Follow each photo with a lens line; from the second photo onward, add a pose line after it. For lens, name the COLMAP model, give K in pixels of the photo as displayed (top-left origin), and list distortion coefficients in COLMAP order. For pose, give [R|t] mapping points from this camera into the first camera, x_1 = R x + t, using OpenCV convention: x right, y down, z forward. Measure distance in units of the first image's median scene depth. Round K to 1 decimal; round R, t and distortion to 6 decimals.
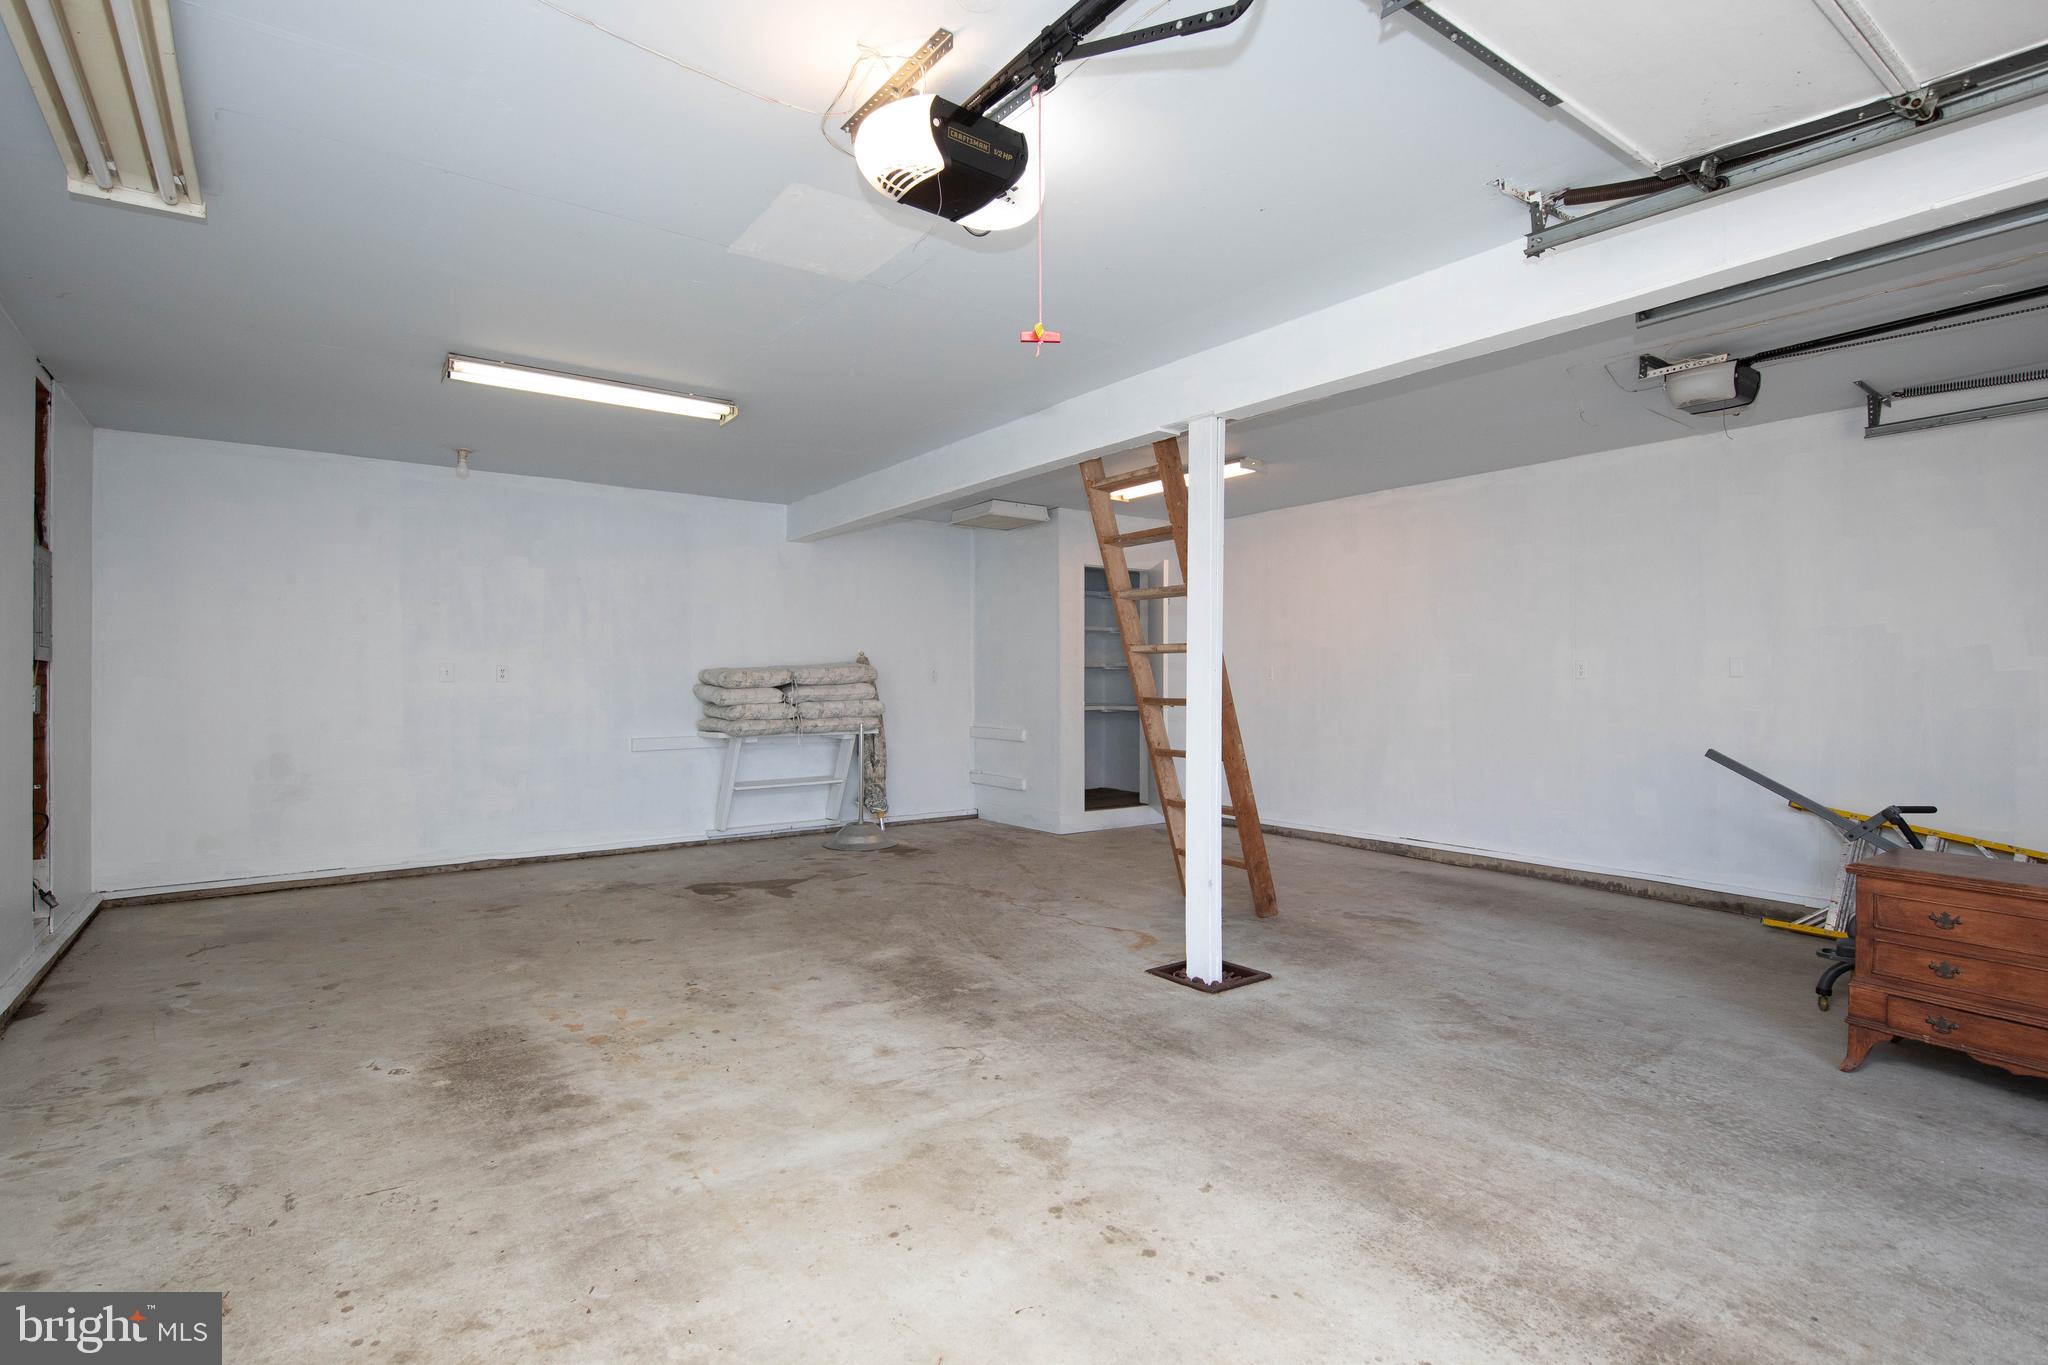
lens RADIAL K [[985.3, 0, 1024.0], [0, 985.3, 682.5], [0, 0, 1]] dist [0.025766, -0.011462]
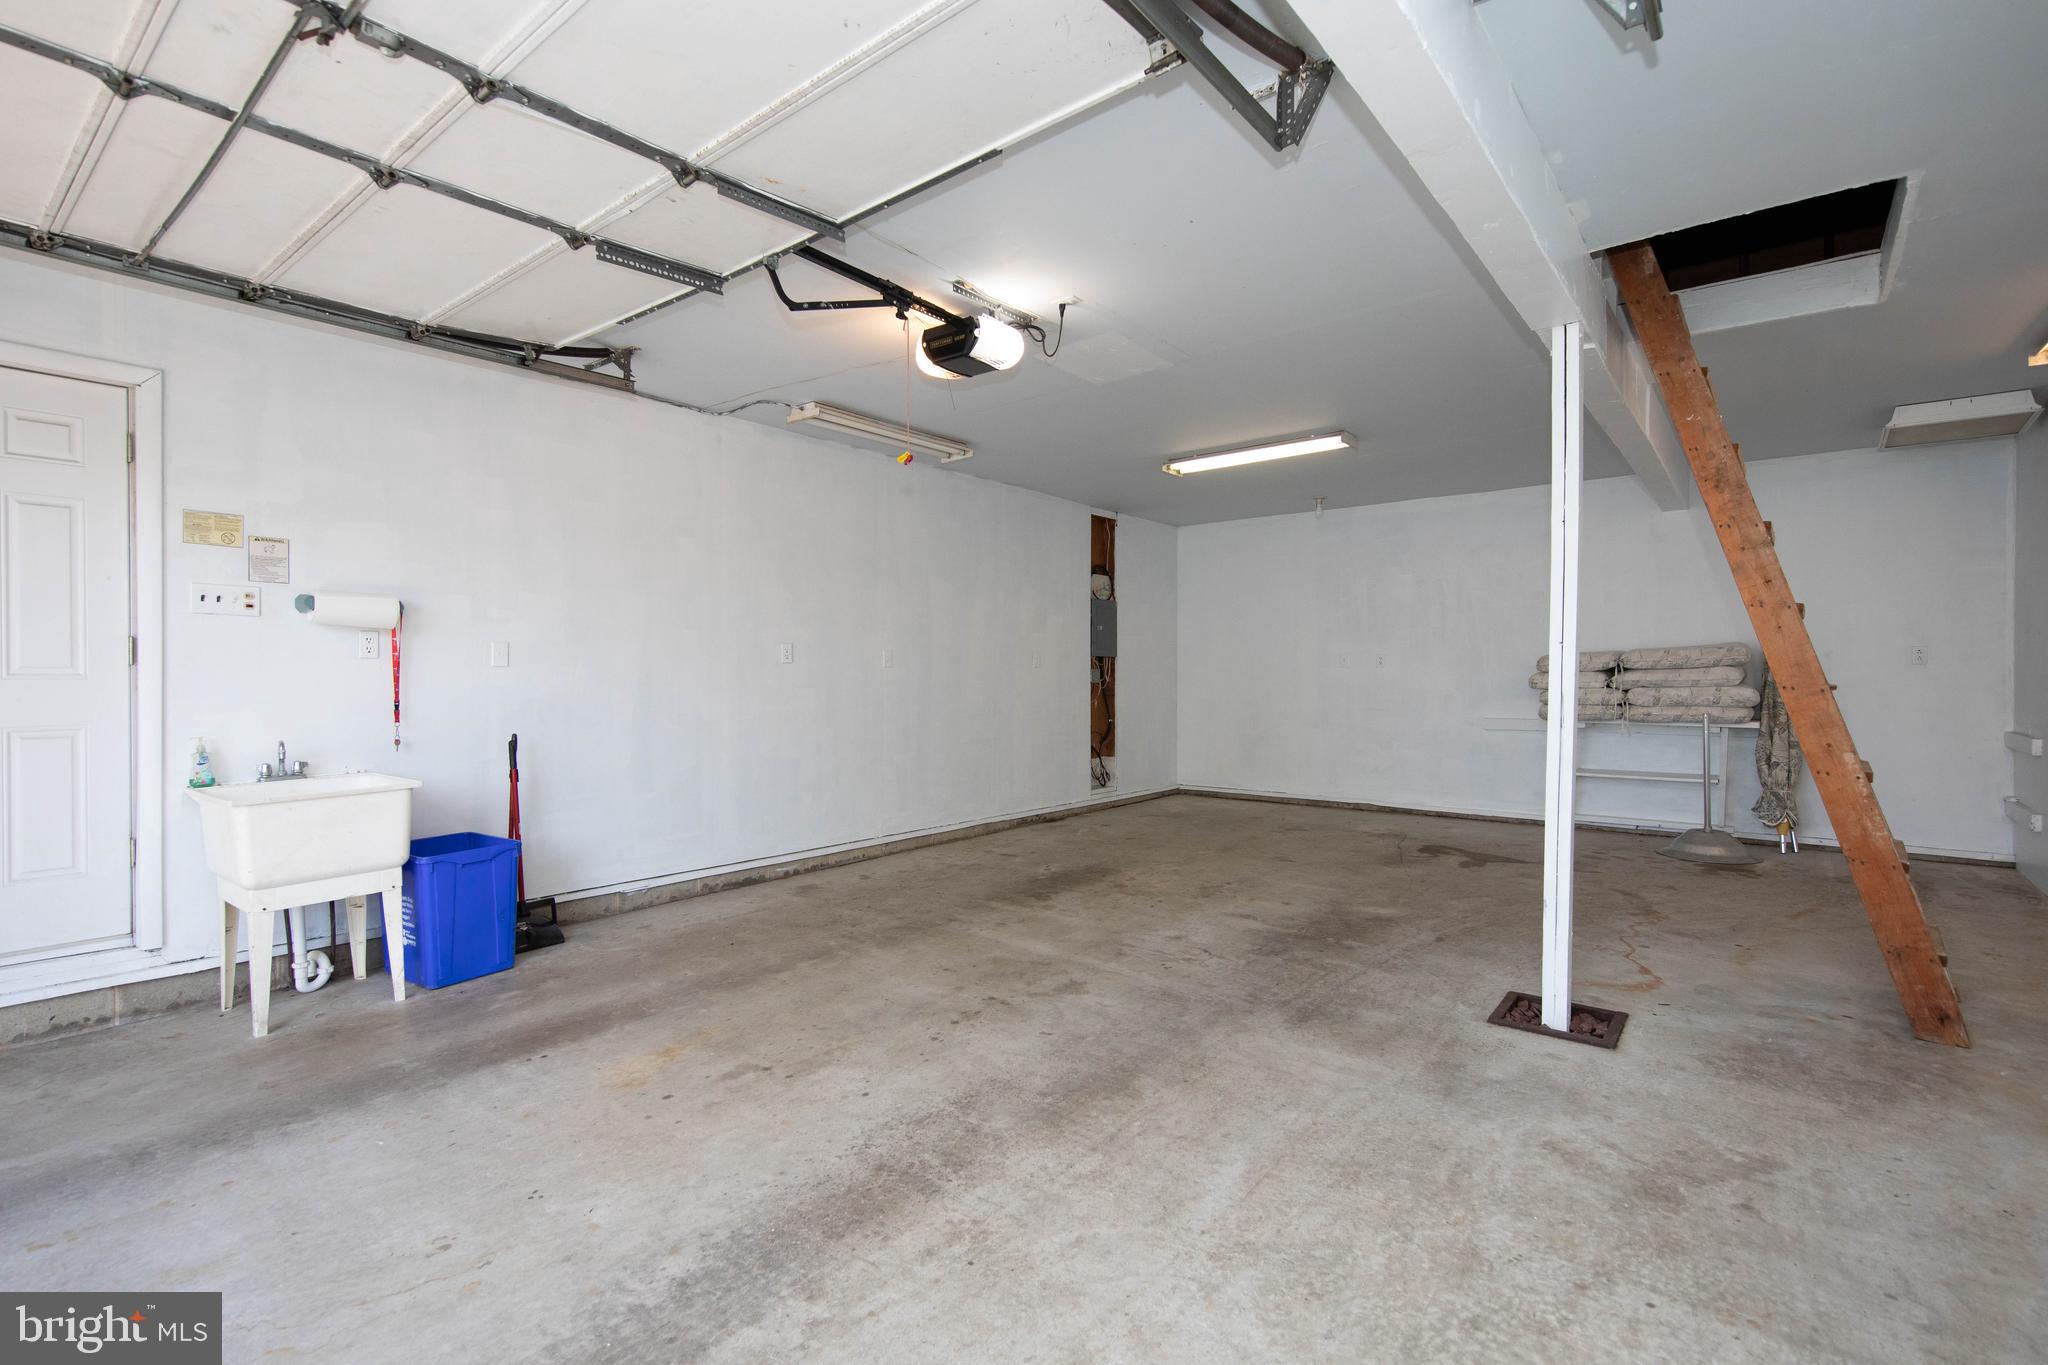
lens RADIAL K [[943.1, 0, 1024.0], [0, 943.1, 682.5], [0, 0, 1]] dist [0.012436, -0.000198]
pose [[0.247726, 0.008002, -0.968797, 1.015798], [-0.001709, 0.999968, 0.007822, 0.019299], [0.968829, -0.000282, 0.247731, 0.473569]]
